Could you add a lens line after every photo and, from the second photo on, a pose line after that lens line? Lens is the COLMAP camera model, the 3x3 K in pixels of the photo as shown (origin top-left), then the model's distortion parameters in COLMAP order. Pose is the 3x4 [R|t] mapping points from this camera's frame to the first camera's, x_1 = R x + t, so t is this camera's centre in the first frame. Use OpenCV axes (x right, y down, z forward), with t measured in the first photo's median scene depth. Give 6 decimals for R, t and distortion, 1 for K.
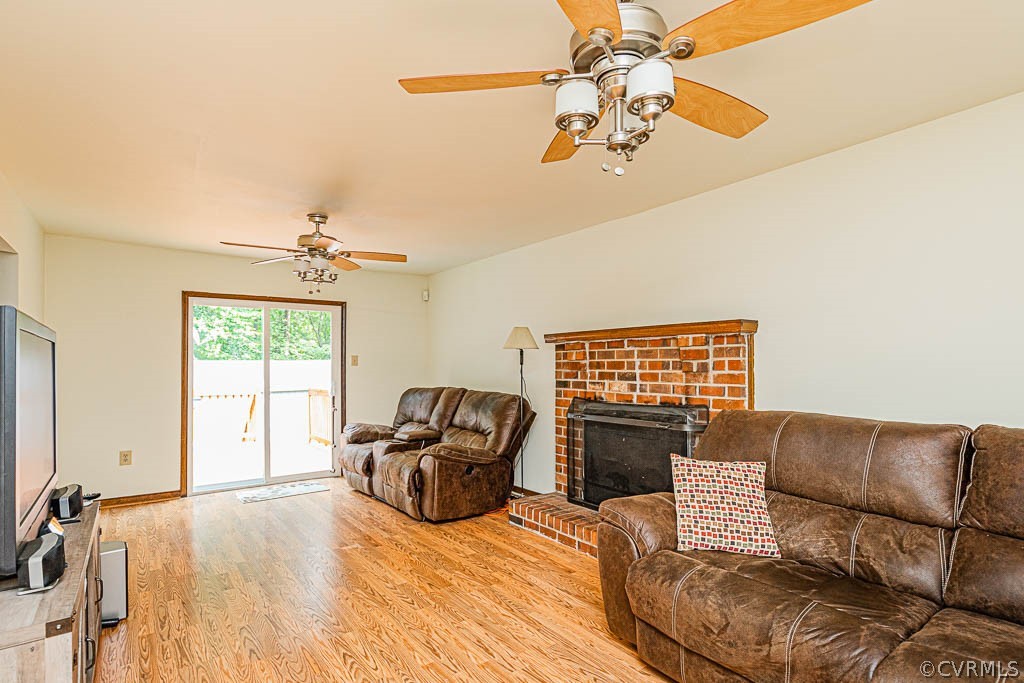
lens RADIAL K [[508.0, 0, 522.3], [0, 508.0, 361.2], [0, 0, 1]] dist [-0.001918, 0.000073]
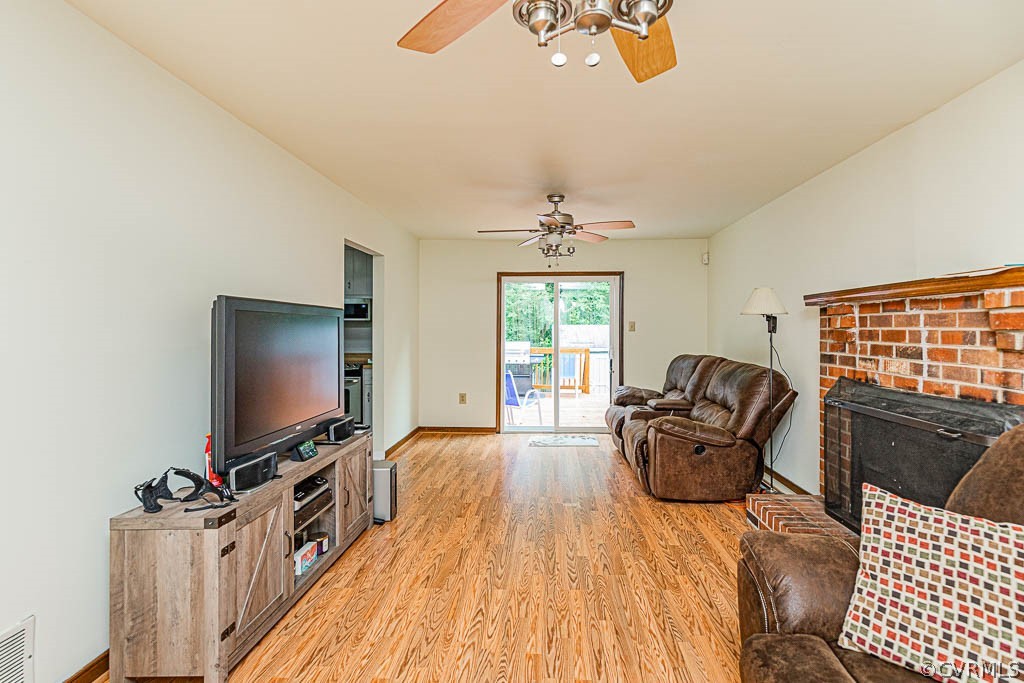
lens RADIAL K [[472.4, 0, 541.6], [0, 472.4, 325.5], [0, 0, 1]] dist [0.011493, -0.003929]
pose [[0.785214, 0.000481, -0.619225, 0.218467], [0.001041, 0.999997, 0.002097, -0.008882], [0.619224, -0.002291, 0.785211, 0.187286]]
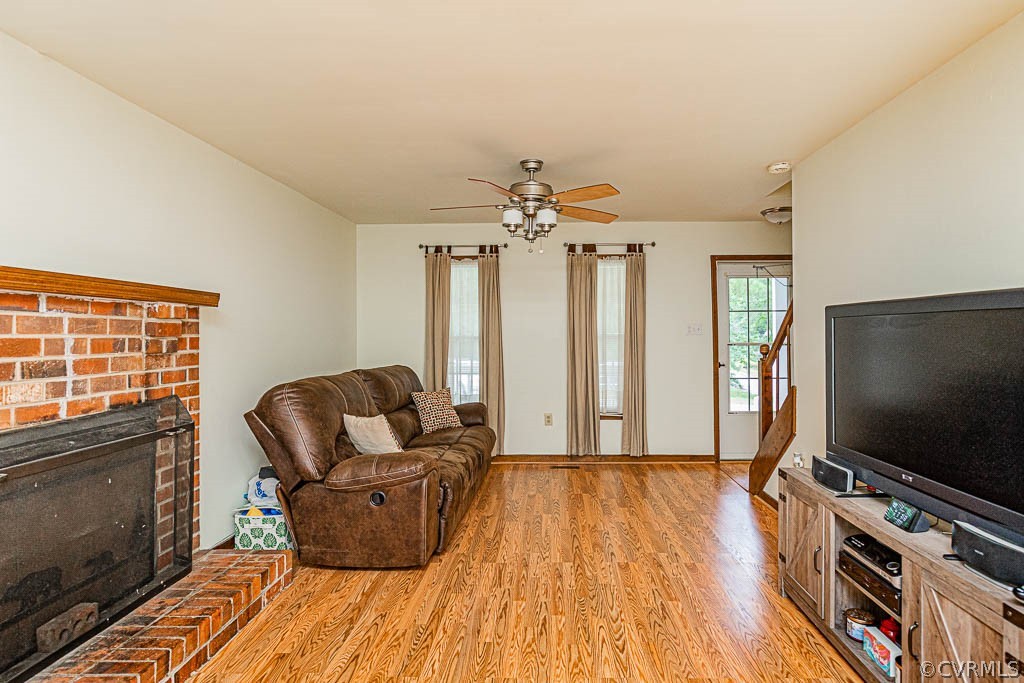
lens RADIAL K [[554.3, 0, 550.1], [0, 554.3, 328.5], [0, 0, 1]] dist [-0.009013, 0.000675]
pose [[-0.797506, 0.012785, 0.603175, -0.527392], [0.001684, 0.999819, -0.018966, 0.001090], [-0.603308, -0.014109, -0.797383, 1.157332]]
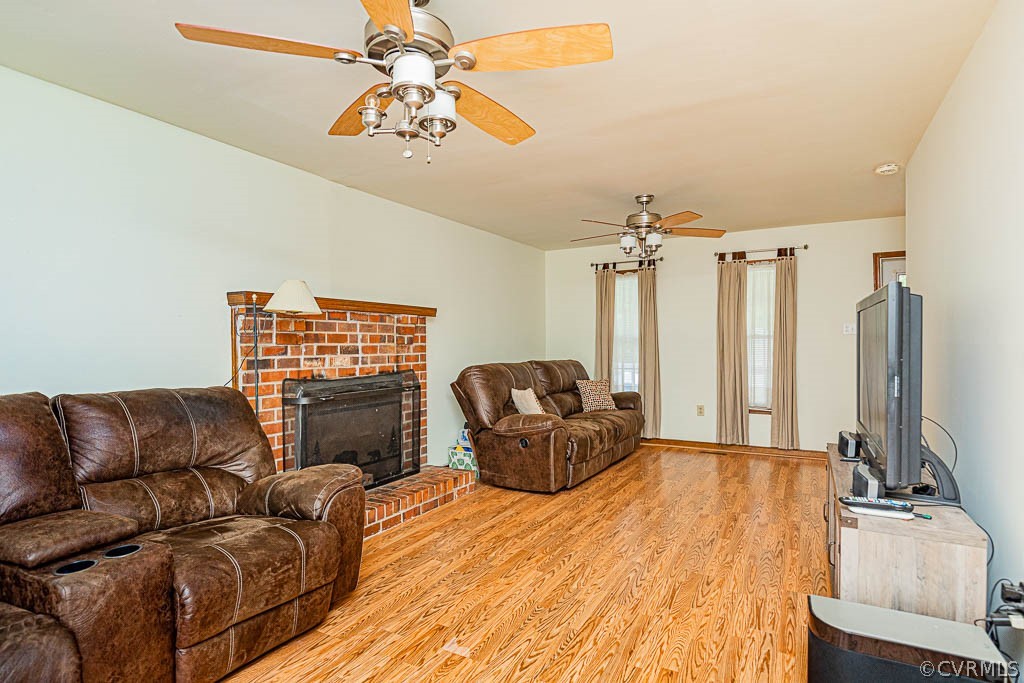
lens RADIAL K [[550.5, 0, 511.4], [0, 550.5, 346.8], [0, 0, 1]] dist [-0.004514, -0.002198]
pose [[-0.411623, 0.001232, 0.911353, -0.909817], [0.000288, 0.999999, -0.001222, 0.026026], [-0.911354, -0.000241, -0.411623, 1.178185]]
